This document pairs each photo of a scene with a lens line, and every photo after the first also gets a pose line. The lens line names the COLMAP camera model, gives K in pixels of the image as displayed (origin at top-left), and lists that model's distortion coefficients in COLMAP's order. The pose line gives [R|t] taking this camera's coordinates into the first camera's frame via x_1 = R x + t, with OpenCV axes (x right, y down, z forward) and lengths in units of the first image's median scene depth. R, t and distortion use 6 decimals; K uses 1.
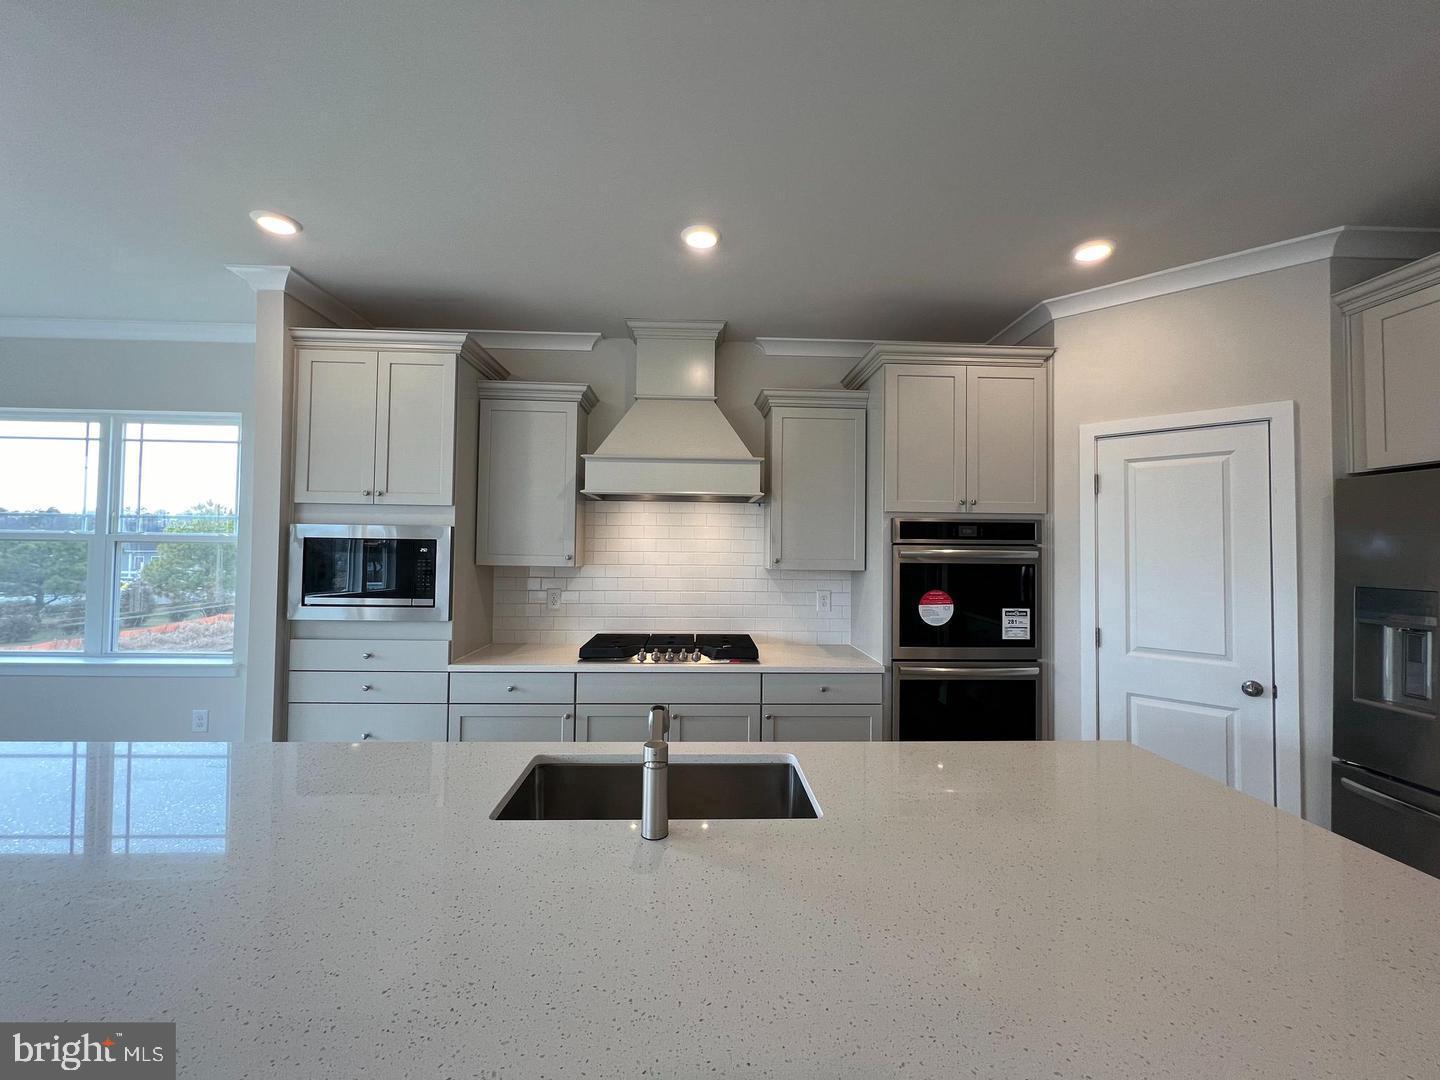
lens RADIAL K [[574.3, 0, 715.7], [0, 574.3, 534.0], [0, 0, 1]] dist [-0.003838, 0.000729]
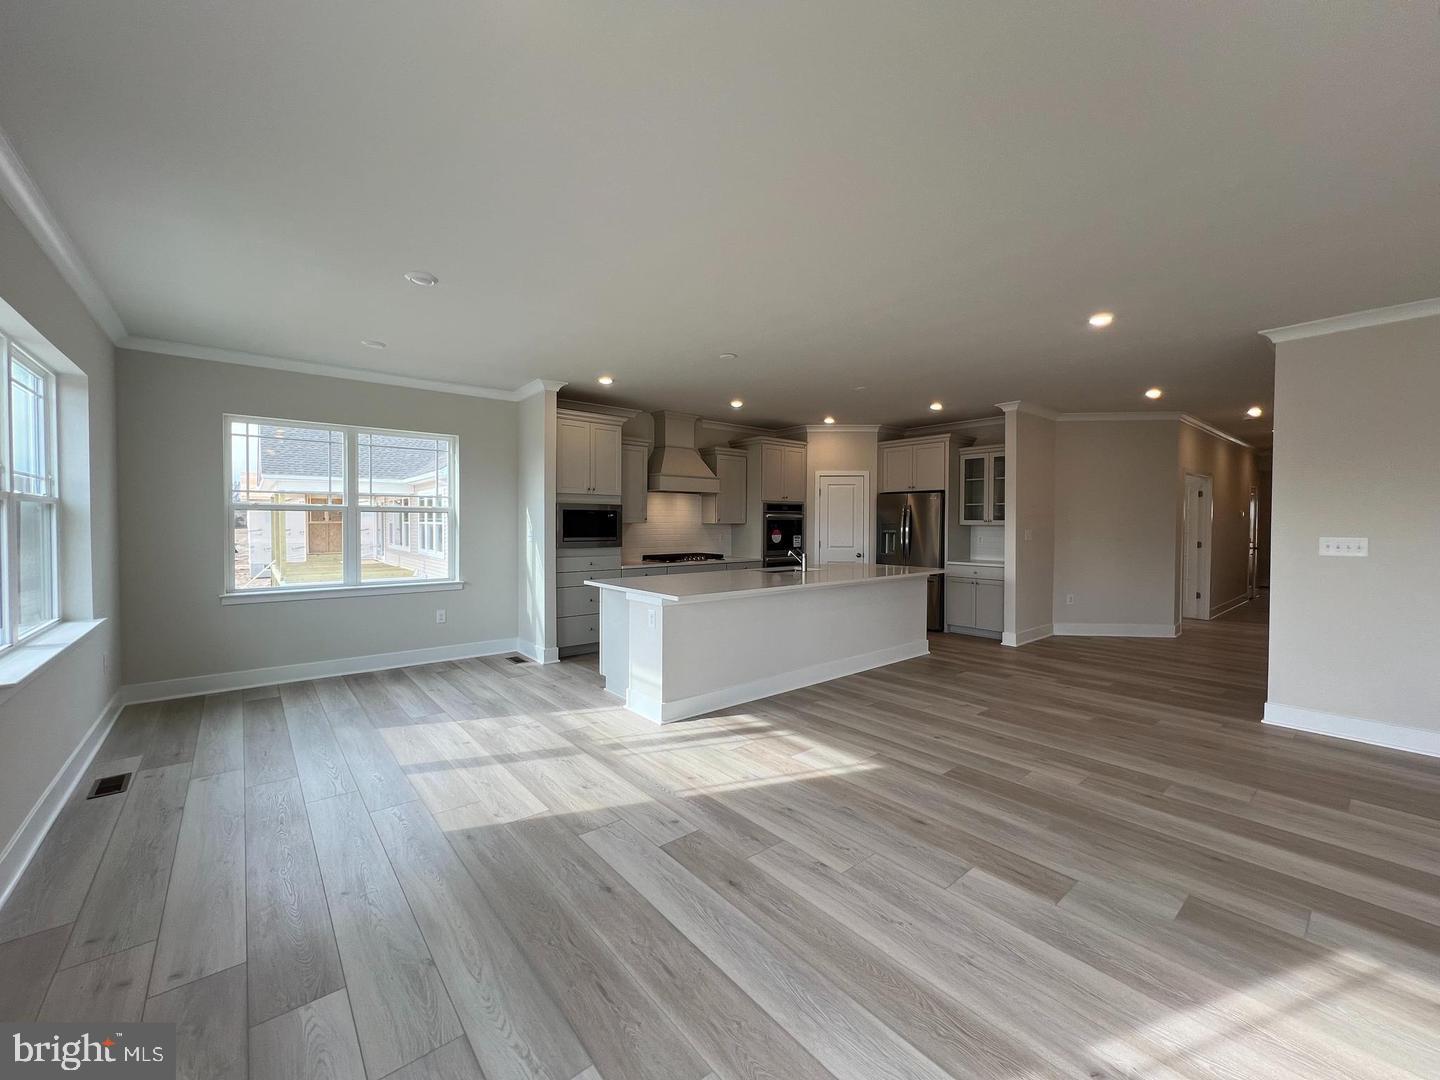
lens RADIAL K [[574.3, 0, 712.4], [0, 574.3, 535.1], [0, 0, 1]] dist [-0.003838, 0.000729]
pose [[0.796149, -0.024226, 0.604616, -1.491092], [-0.008434, 0.998657, 0.051121, -0.012357], [-0.605042, -0.045799, 0.794875, -0.967962]]
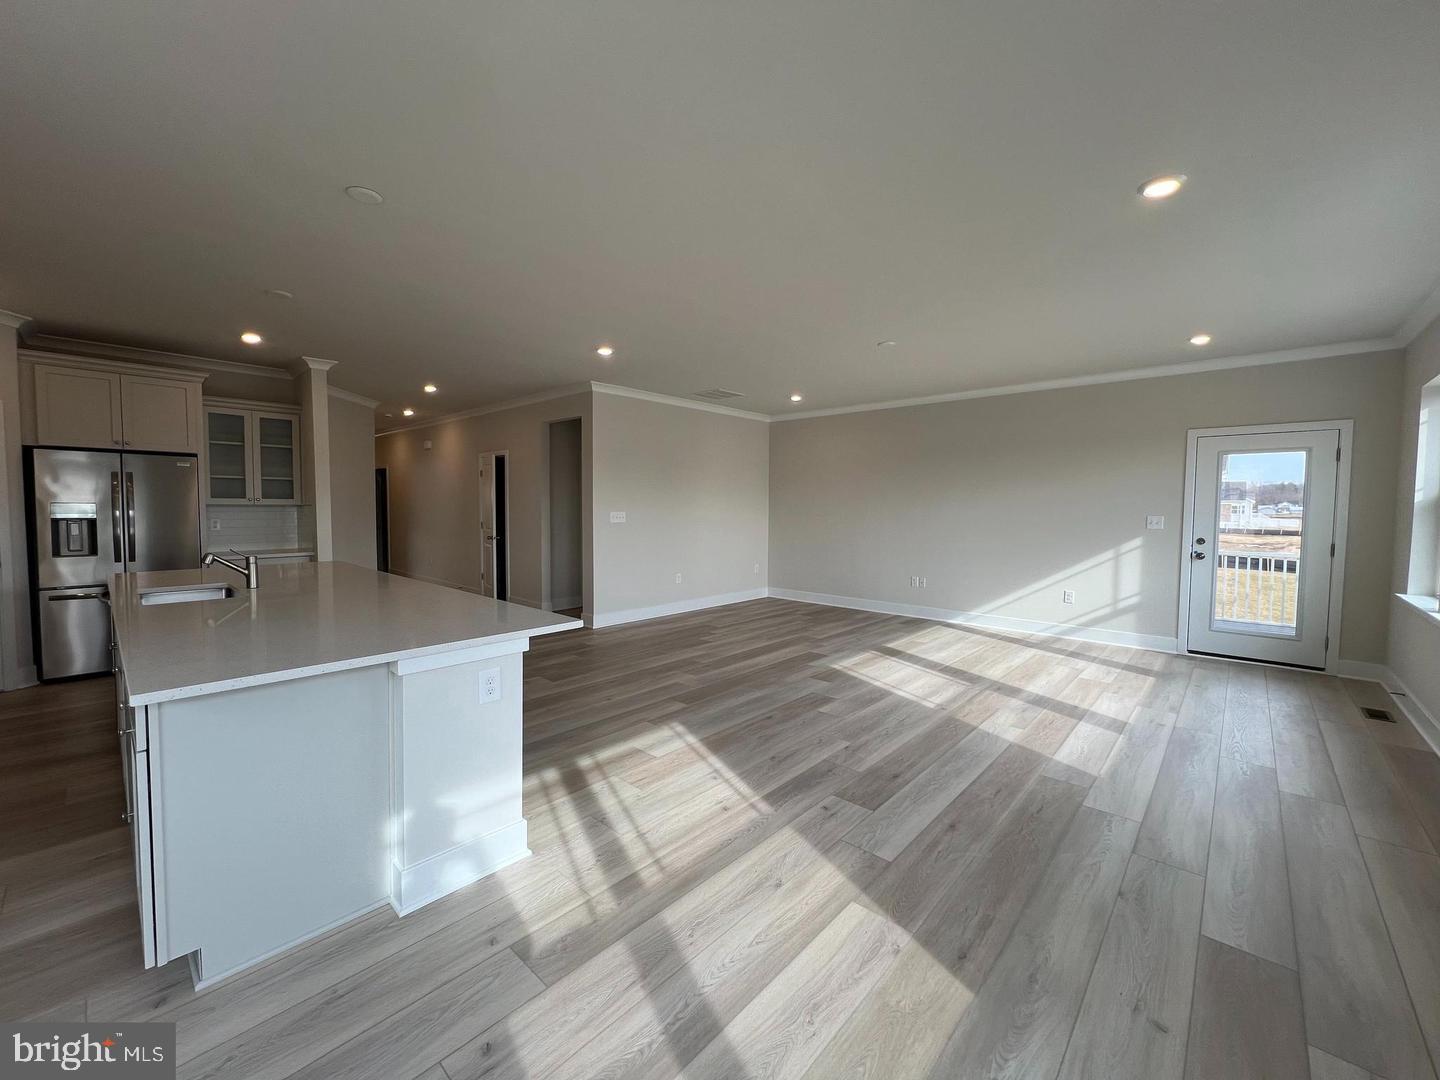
lens RADIAL K [[574.3, 0, 720.3], [0, 574.3, 533.6], [0, 0, 1]] dist [-0.003838, 0.000729]
pose [[-0.709986, -0.052010, 0.702293, -1.491812], [-0.033202, 0.998632, 0.040391, 0.028170], [-0.703433, 0.005359, -0.710741, 0.564773]]
